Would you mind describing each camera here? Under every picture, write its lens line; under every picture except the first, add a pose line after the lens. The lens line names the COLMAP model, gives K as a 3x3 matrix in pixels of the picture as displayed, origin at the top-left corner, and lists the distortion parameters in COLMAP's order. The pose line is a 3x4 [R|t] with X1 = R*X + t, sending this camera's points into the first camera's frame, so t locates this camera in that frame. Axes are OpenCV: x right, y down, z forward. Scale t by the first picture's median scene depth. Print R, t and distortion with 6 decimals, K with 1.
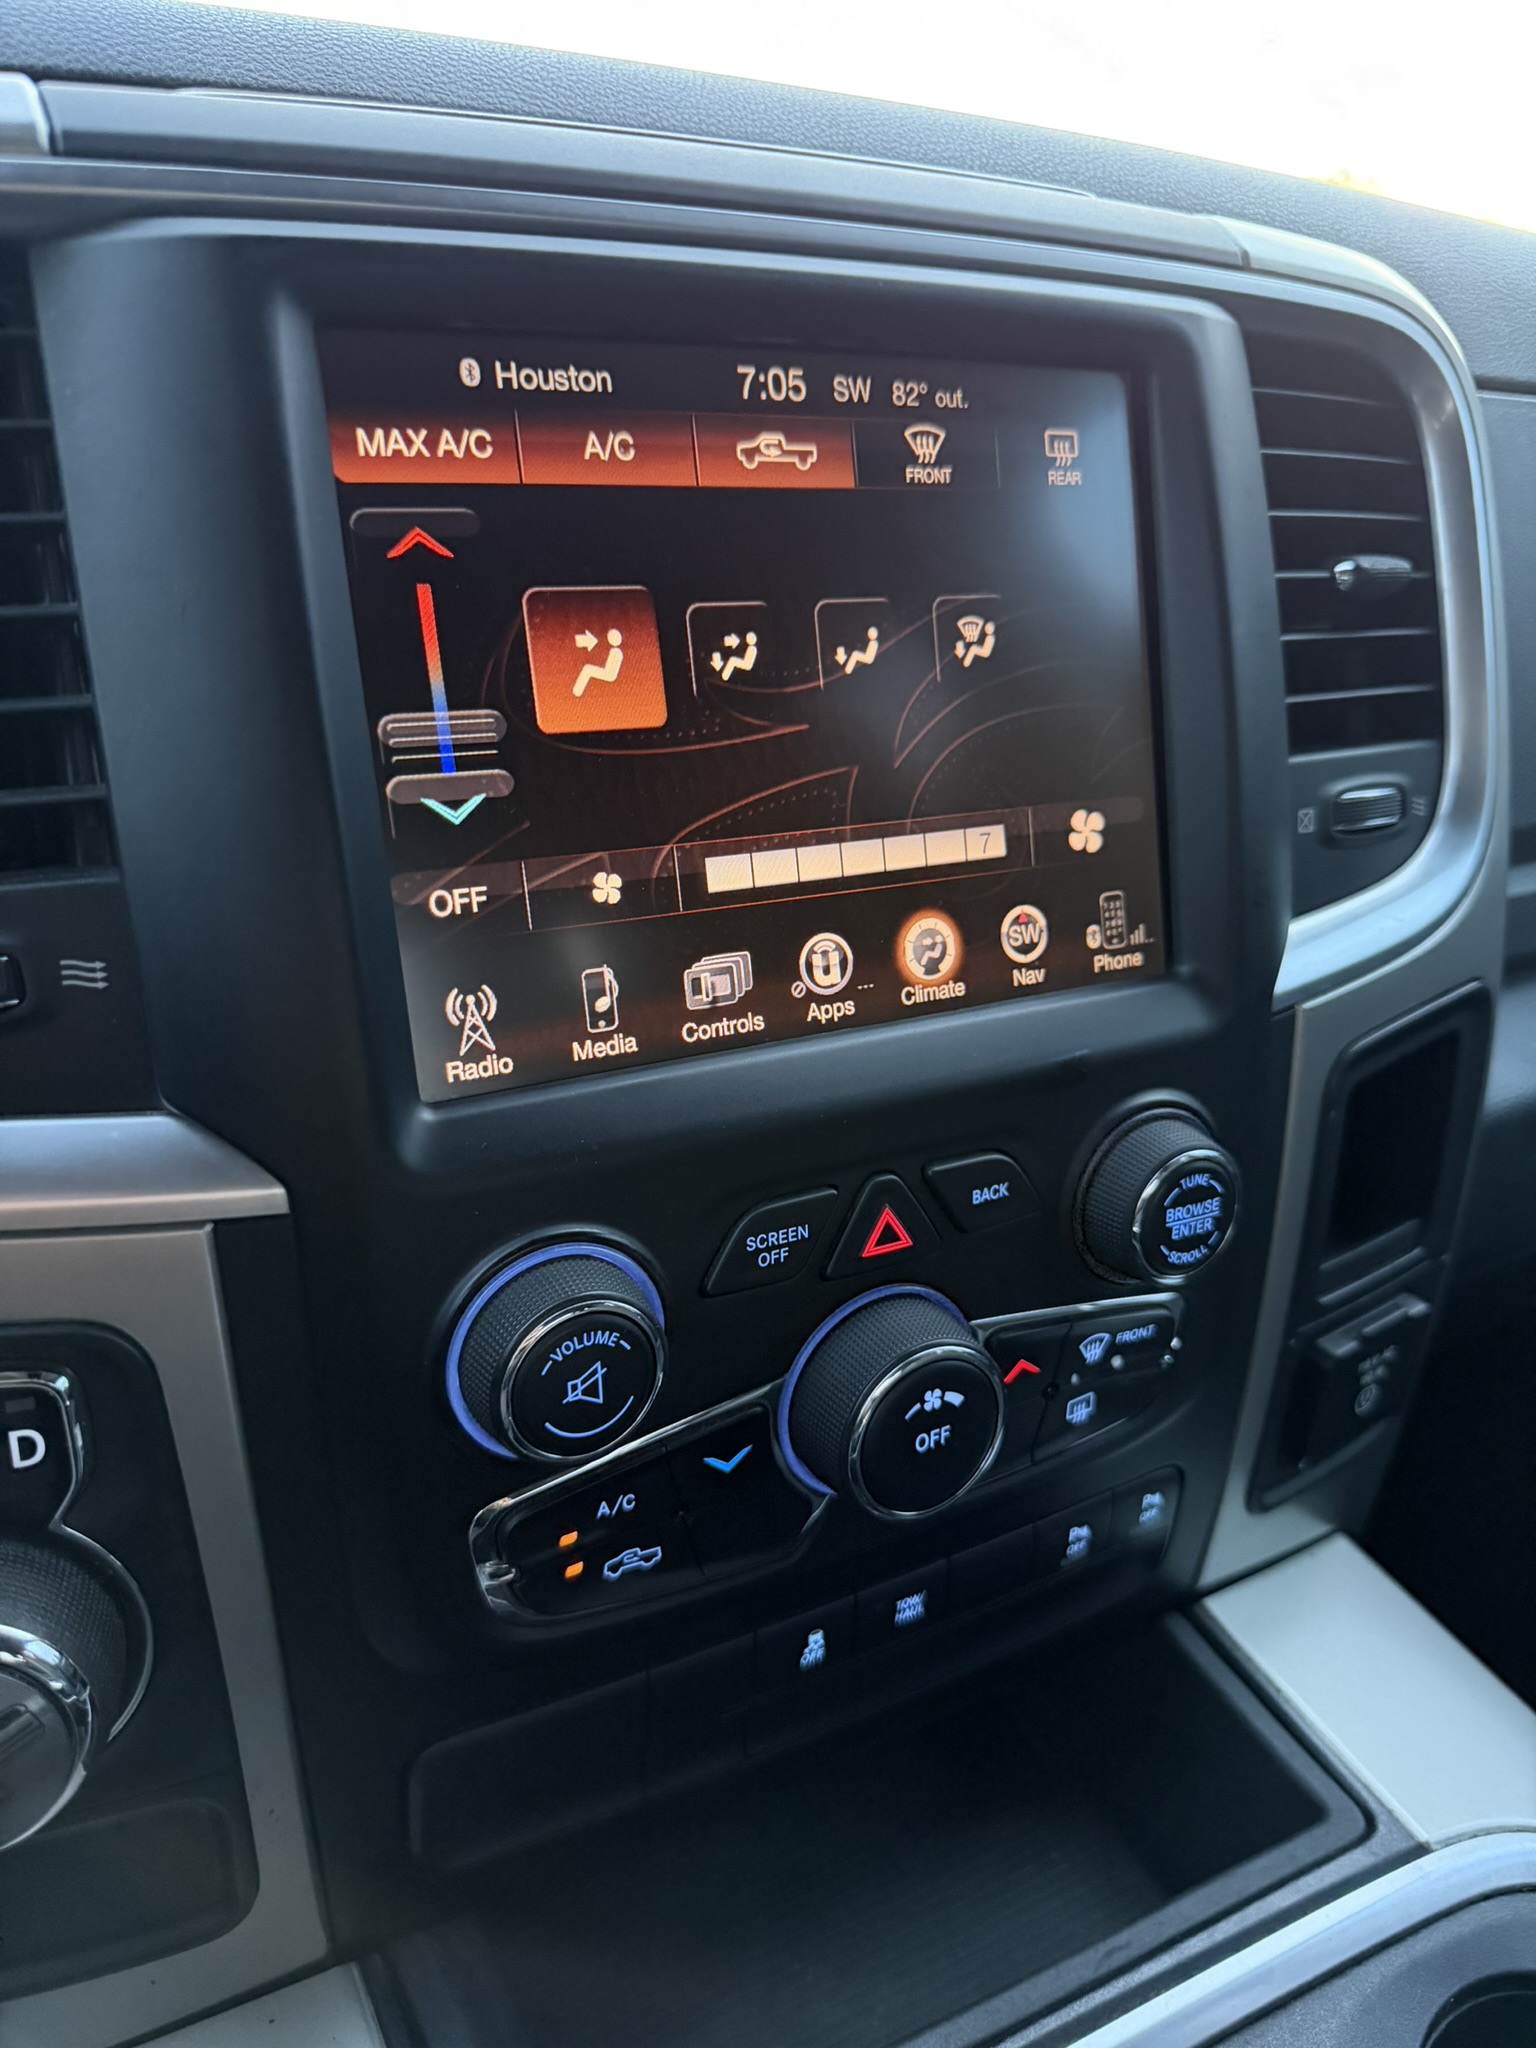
lens RADIAL K [[1467.9, 0, 758.7], [0, 1467.9, 1043.1], [0, 0, 1]] dist [-0.008274, -0.002744]
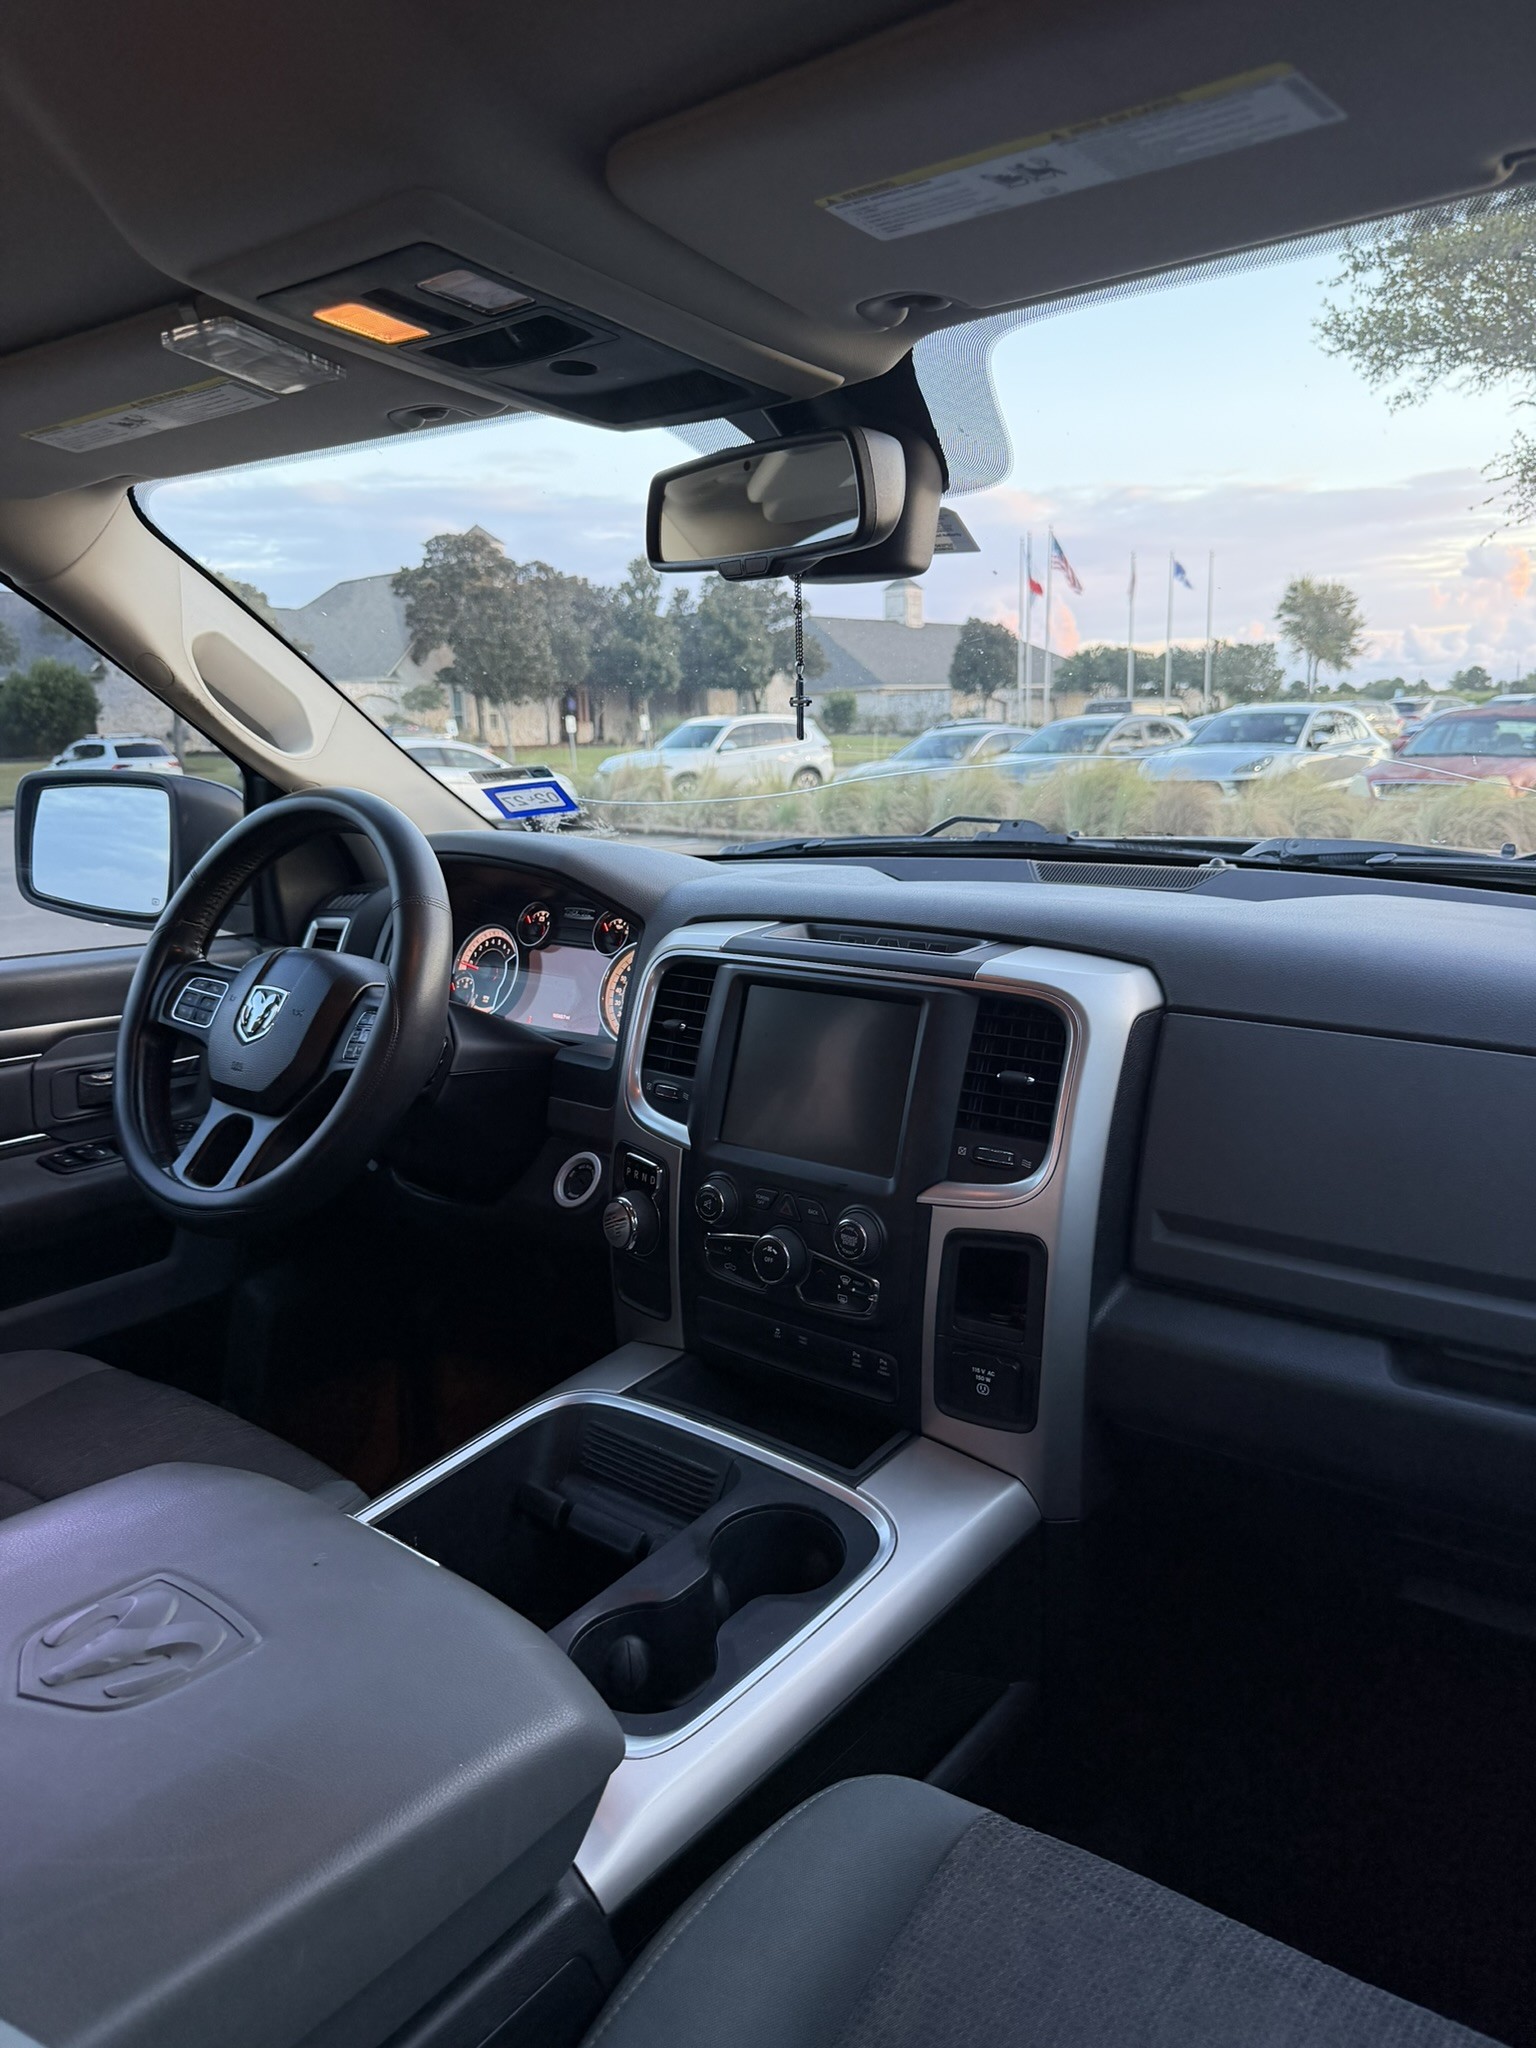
lens RADIAL K [[1456.6, 0, 768.0], [0, 1456.6, 1024.0], [0, 0, 1]] dist [0.034744, -0.061316]
pose [[0.387566, 0.140471, -0.911076, 3.318966], [-0.344397, 0.938822, -0.001756, -0.290714], [0.855092, 0.314453, 0.412234, -0.744295]]
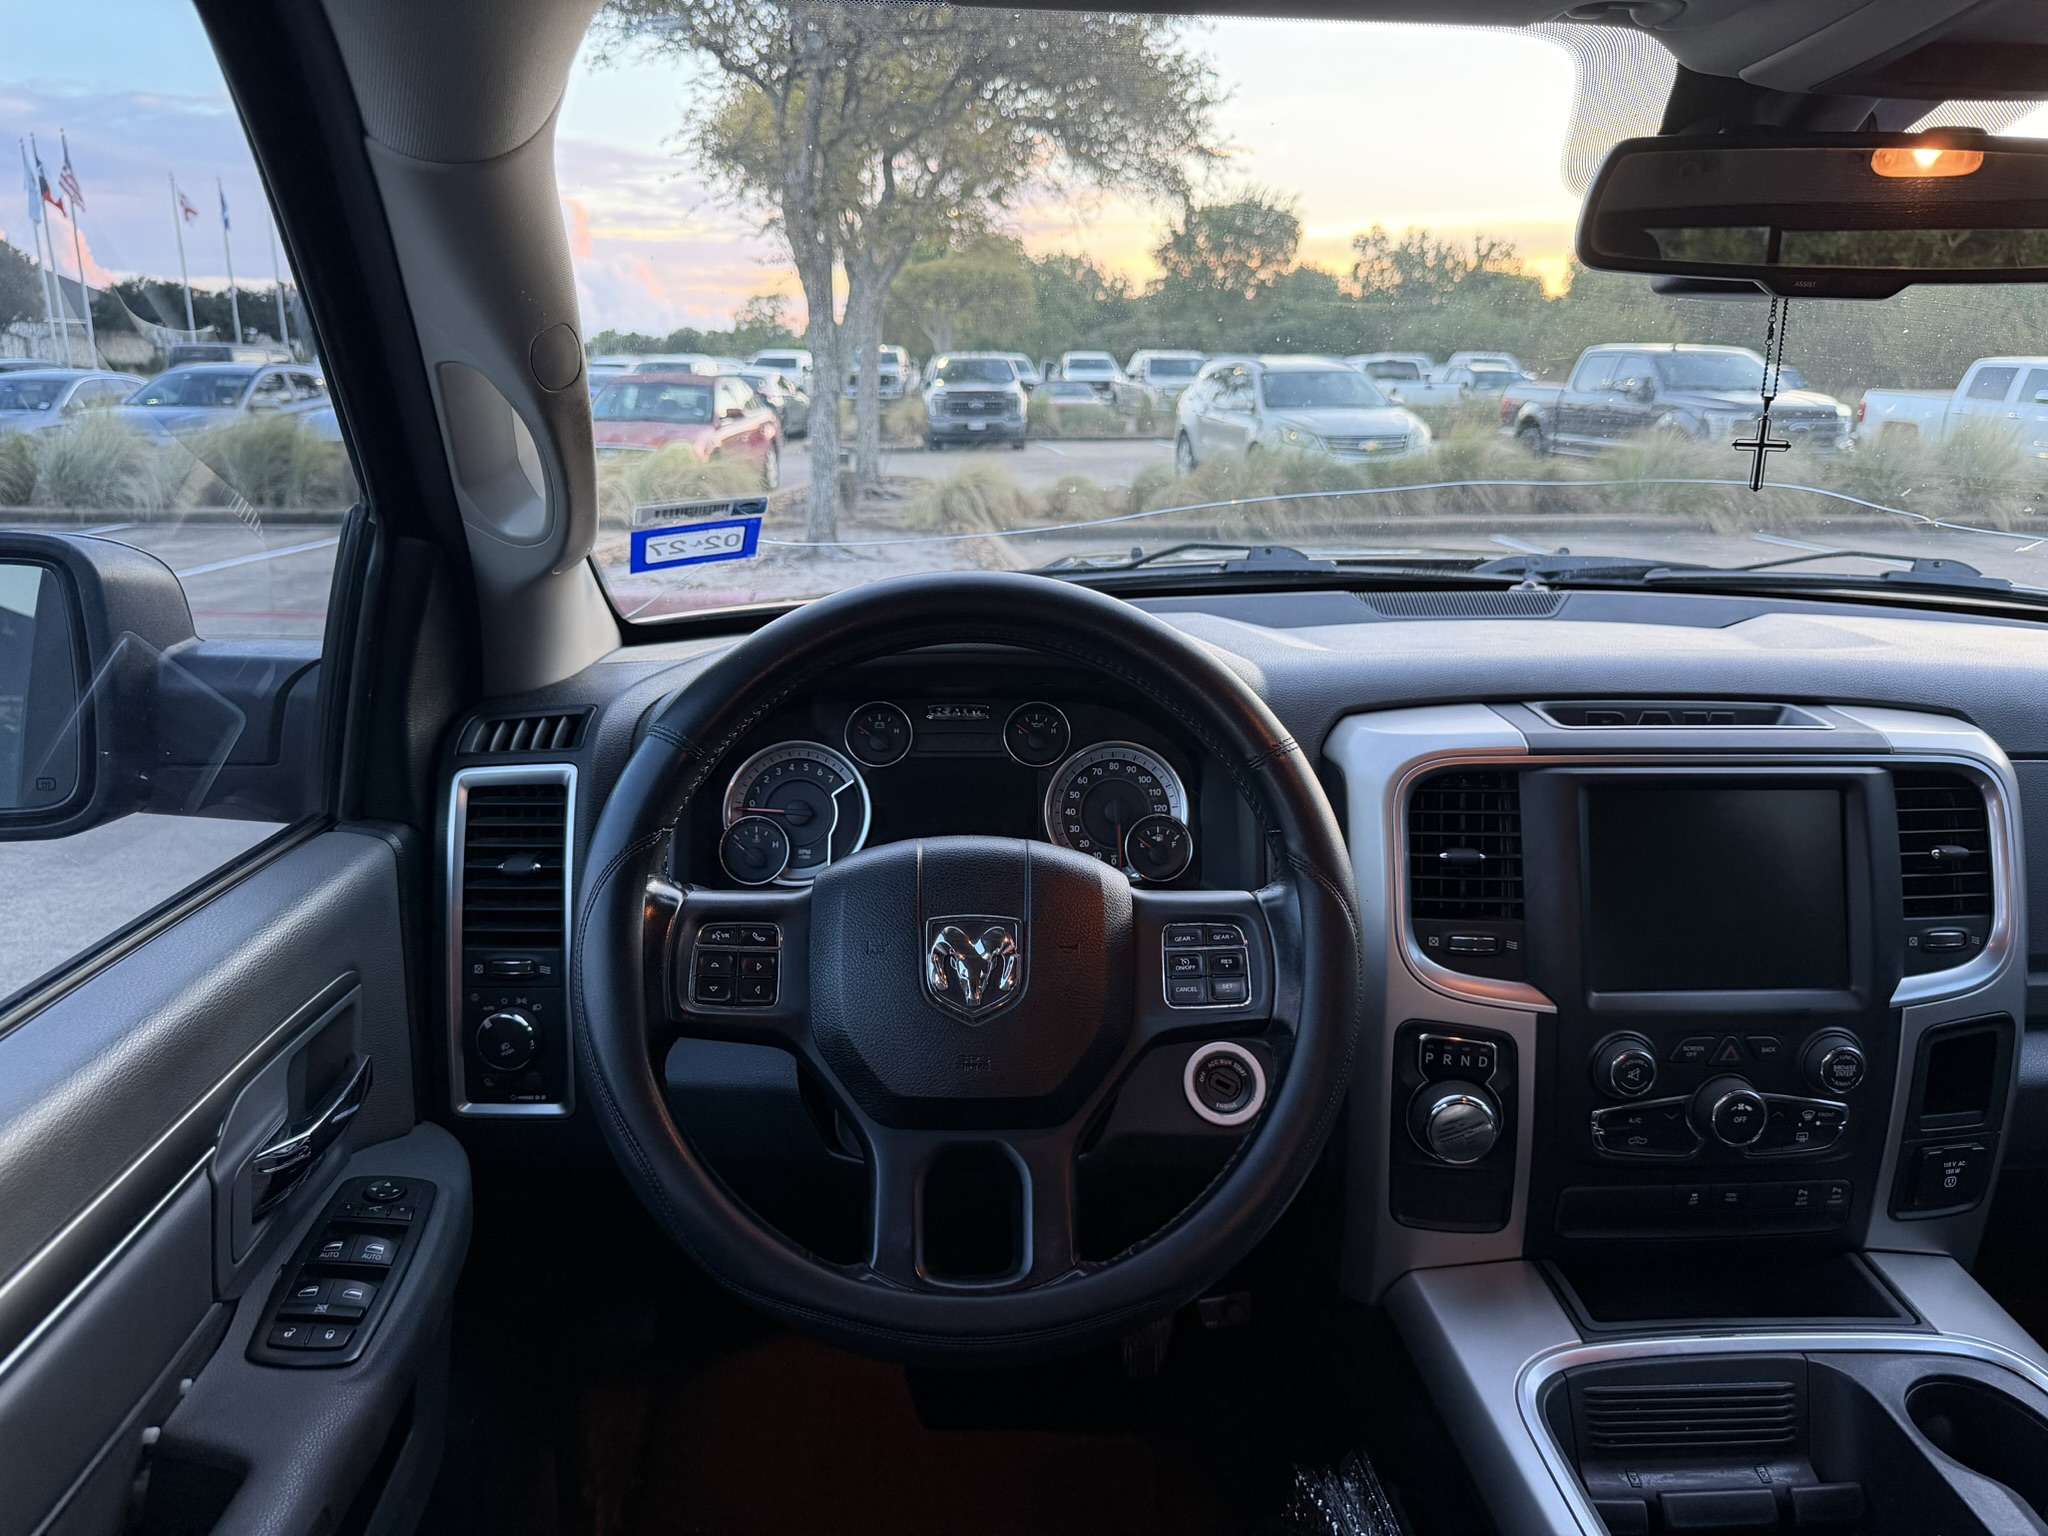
lens RADIAL K [[1451.1, 0, 1033.5], [0, 1451.1, 763.2], [0, 0, 1]] dist [0.082363, -0.128139]
pose [[0.914104, 0.080231, -0.397463, -0.077993], [-0.147683, 0.978777, -0.142077, 0.179937], [0.377628, 0.188572, 0.906553, -2.508512]]
